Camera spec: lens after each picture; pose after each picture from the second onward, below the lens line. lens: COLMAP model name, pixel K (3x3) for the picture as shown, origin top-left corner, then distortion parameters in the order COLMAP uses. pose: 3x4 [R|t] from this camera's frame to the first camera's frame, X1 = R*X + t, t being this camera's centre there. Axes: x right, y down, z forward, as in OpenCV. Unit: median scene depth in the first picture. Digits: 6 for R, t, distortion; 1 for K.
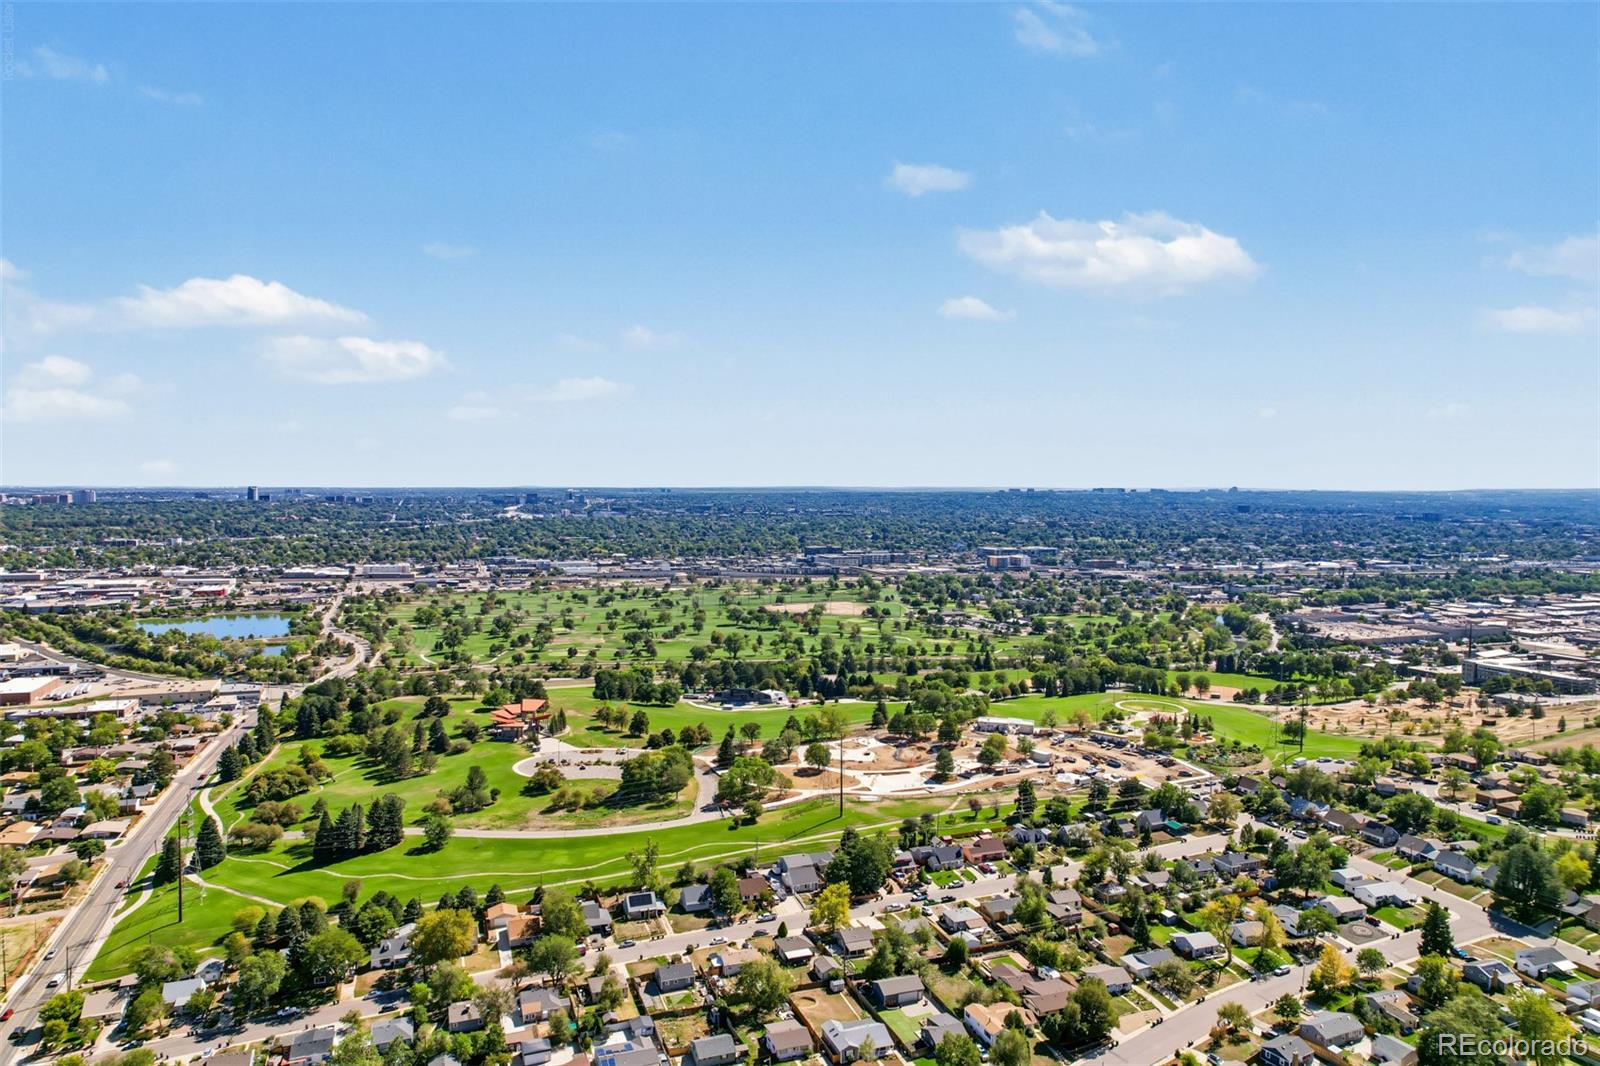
lens RADIAL K [[1003.4, 0, 800.0], [0, 1003.4, 533.0], [0, 0, 1]] dist [-0.000042, 0.000932]
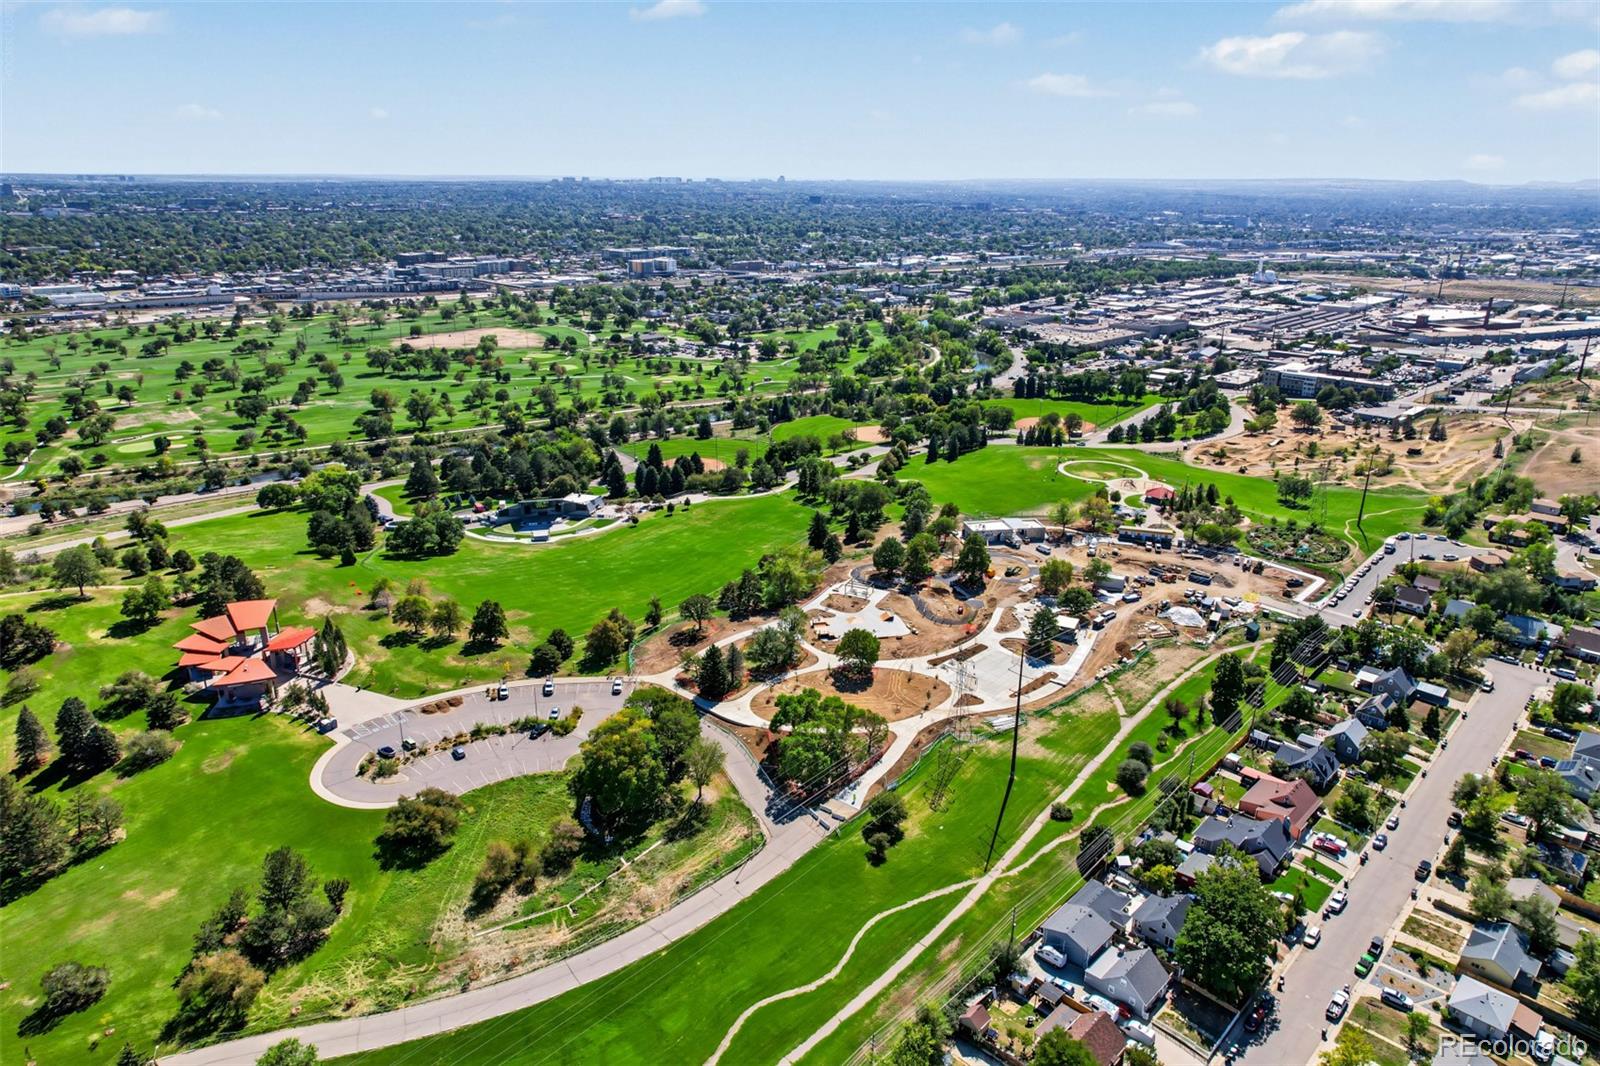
lens RADIAL K [[1003.4, 0, 800.0], [0, 1003.4, 533.0], [0, 0, 1]] dist [-0.000042, 0.000932]
pose [[0.906664, -0.137951, 0.398661, -0.104968], [0.015569, 0.955319, 0.295166, -0.010121], [-0.421567, -0.261410, 0.868301, 0.216219]]
